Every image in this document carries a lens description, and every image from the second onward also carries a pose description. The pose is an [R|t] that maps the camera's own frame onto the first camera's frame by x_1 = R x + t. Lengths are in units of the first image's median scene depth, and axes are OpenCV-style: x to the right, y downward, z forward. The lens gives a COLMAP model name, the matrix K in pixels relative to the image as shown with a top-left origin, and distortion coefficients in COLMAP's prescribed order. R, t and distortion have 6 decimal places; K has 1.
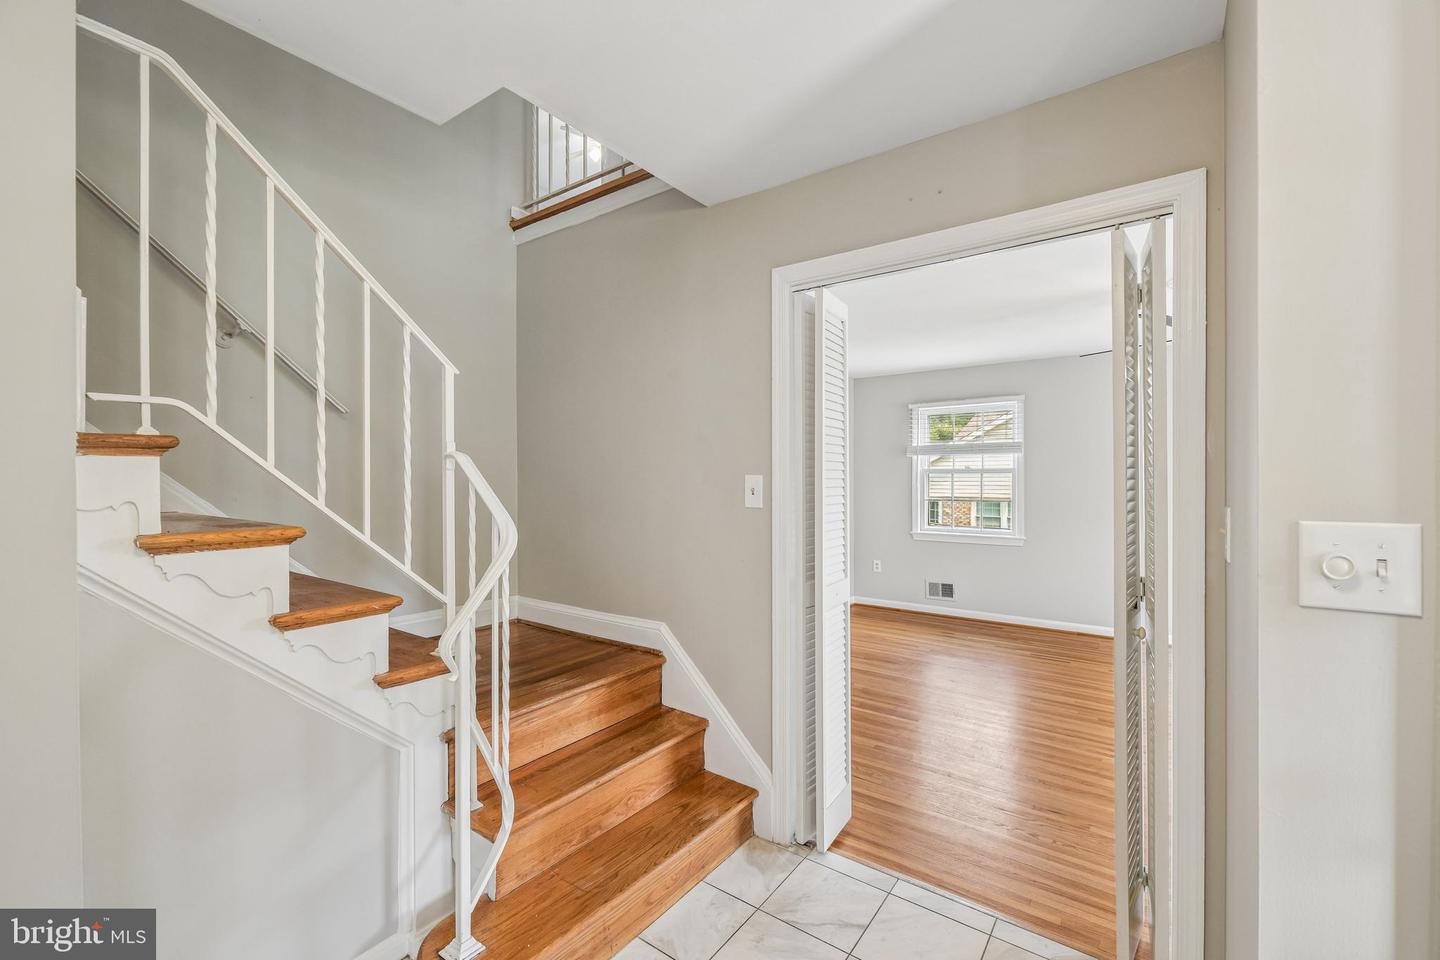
lens RADIAL K [[611.8, 0, 723.9], [0, 611.8, 488.8], [0, 0, 1]] dist [-0.008586, -0.000167]
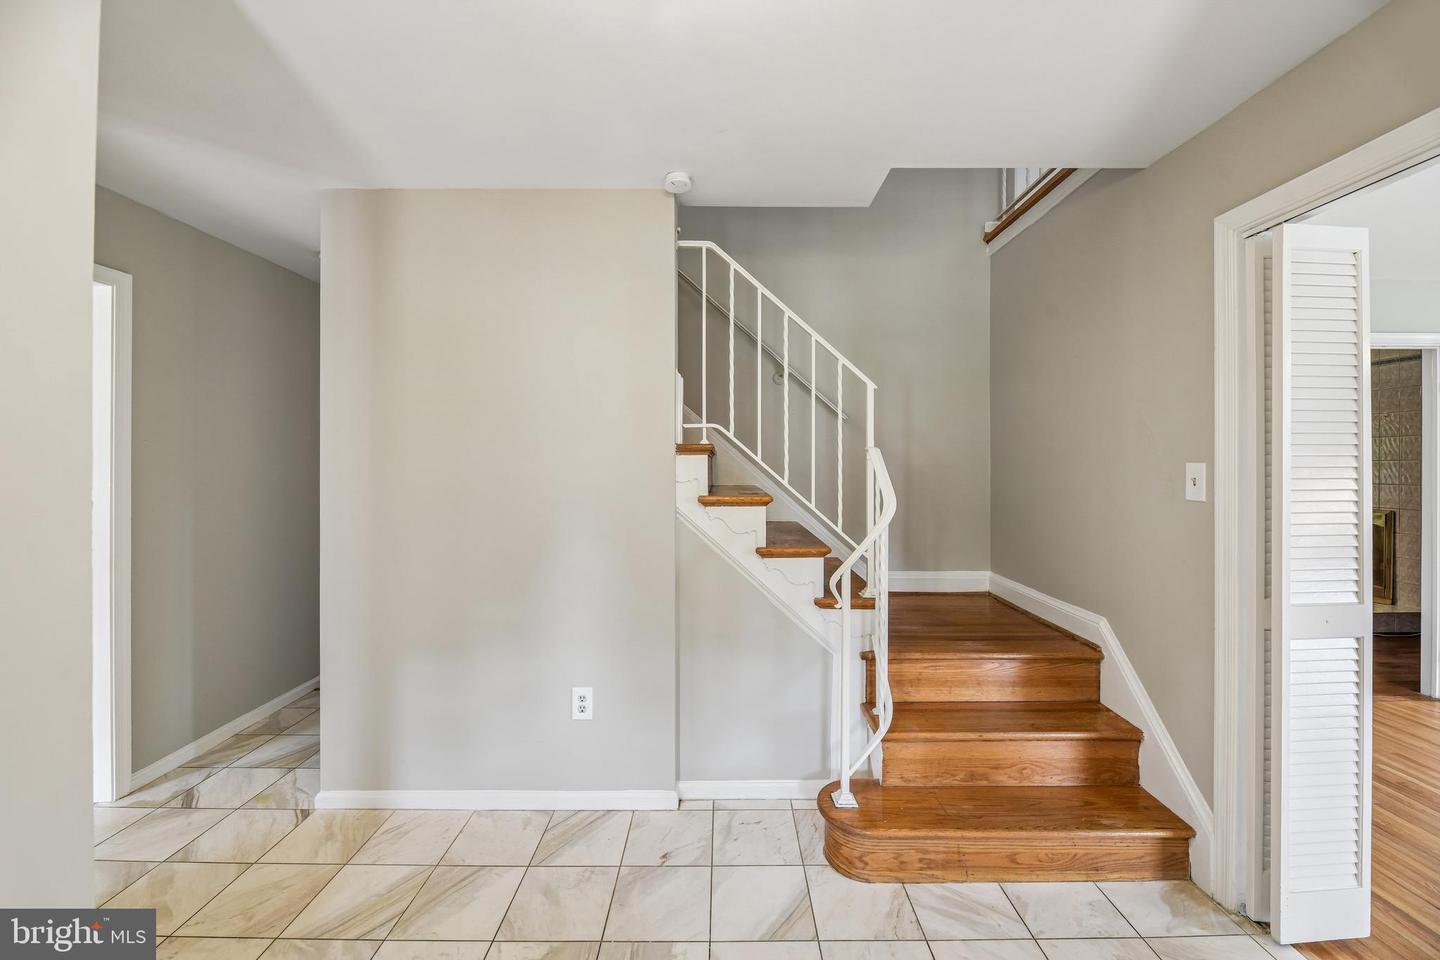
lens RADIAL K [[582.2, 0, 718.0], [0, 582.2, 475.2], [0, 0, 1]] dist [0.002614, -0.003824]
pose [[0.585544, 0.013238, -0.810532, 0.354804], [-0.012601, 0.999894, 0.007228, -0.002506], [0.810542, 0.005982, 0.585649, -0.027863]]
